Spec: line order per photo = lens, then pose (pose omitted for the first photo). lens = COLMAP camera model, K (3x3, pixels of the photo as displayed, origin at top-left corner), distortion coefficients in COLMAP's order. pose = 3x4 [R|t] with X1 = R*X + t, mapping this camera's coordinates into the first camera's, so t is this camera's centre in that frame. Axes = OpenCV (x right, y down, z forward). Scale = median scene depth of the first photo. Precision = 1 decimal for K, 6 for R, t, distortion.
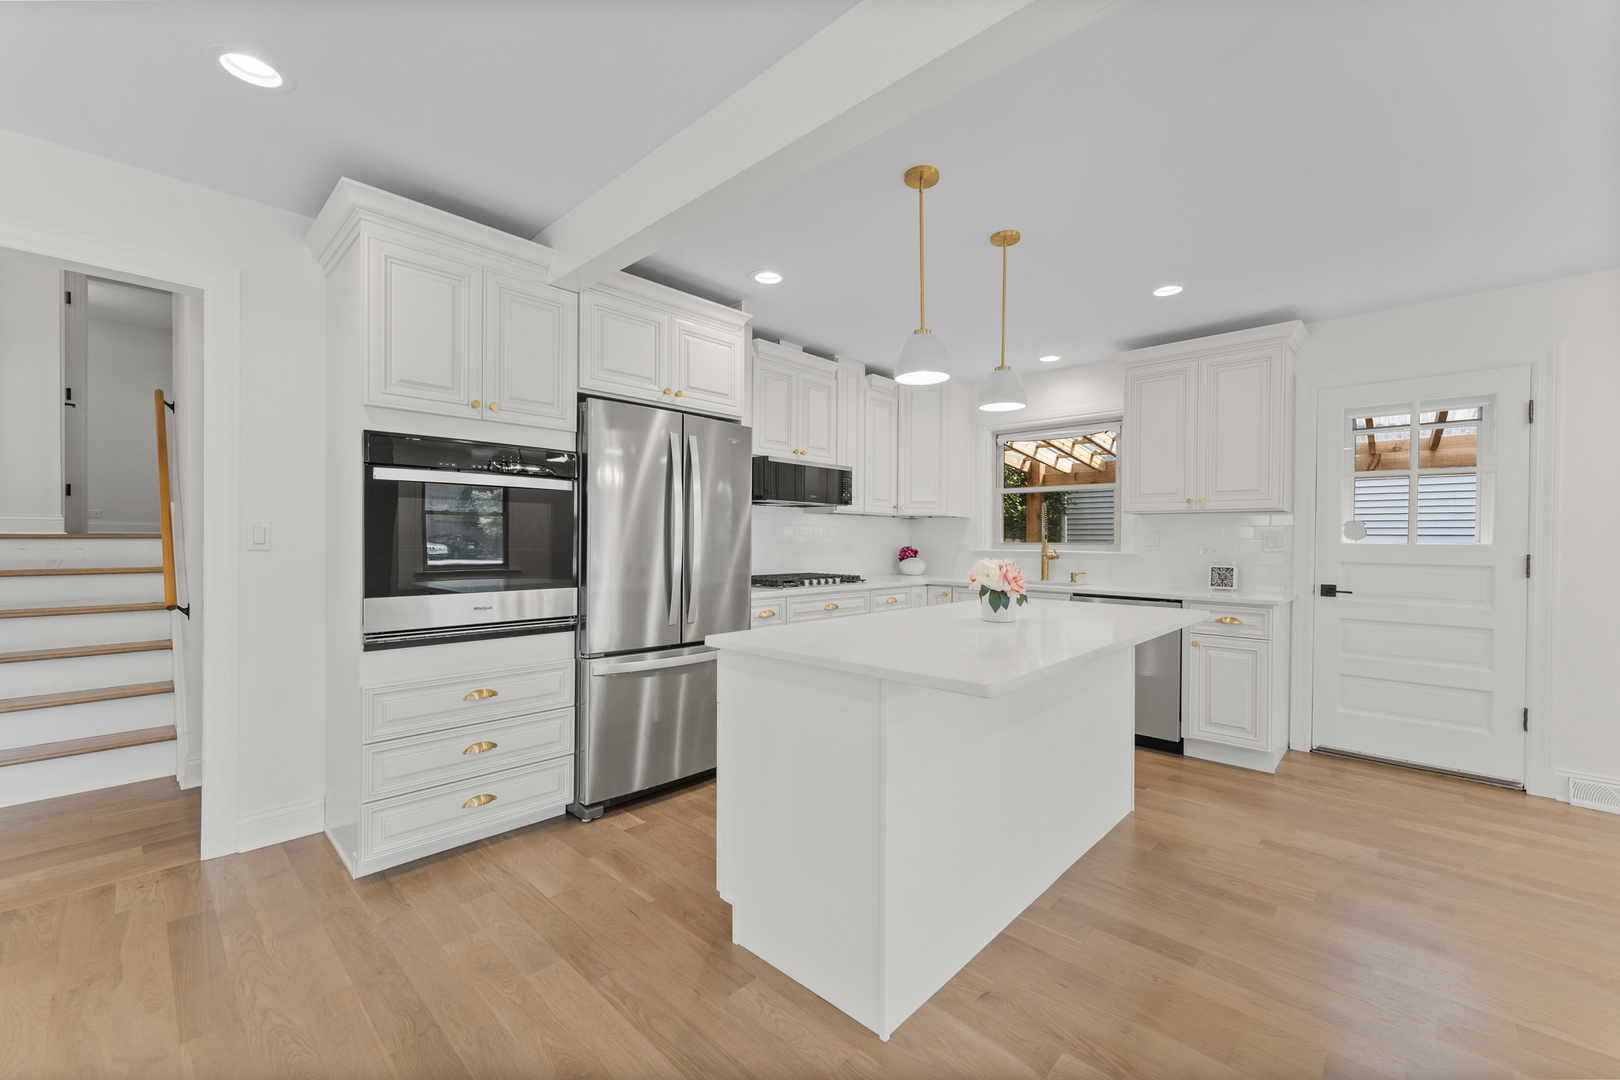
lens RADIAL K [[651.7, 0, 813.5], [0, 651.7, 546.9], [0, 0, 1]] dist [-0.002441, -0.000445]
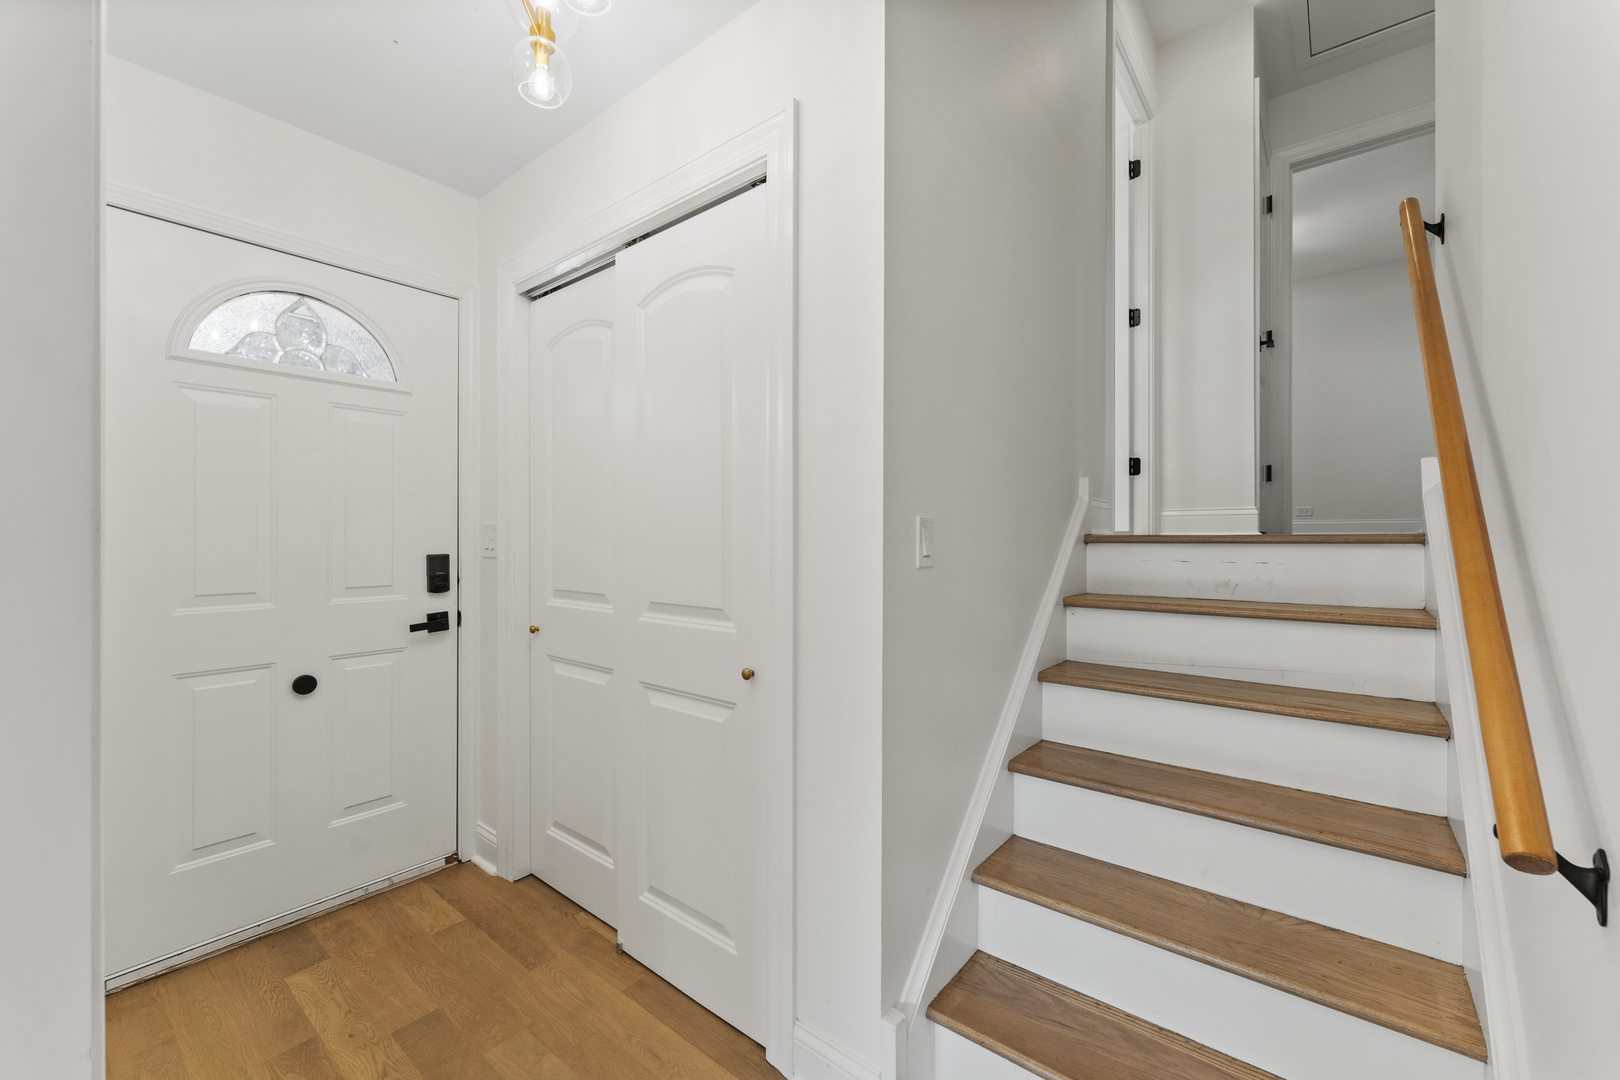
lens RADIAL K [[645.5, 0, 816.1], [0, 645.5, 538.3], [0, 0, 1]] dist [-0.001914, -0.000296]
pose [[0.076369, -0.006355, -0.997059, -0.470493], [-0.007384, 0.999949, -0.006939, -0.008174], [0.997052, 0.007892, 0.076318, 0.442306]]
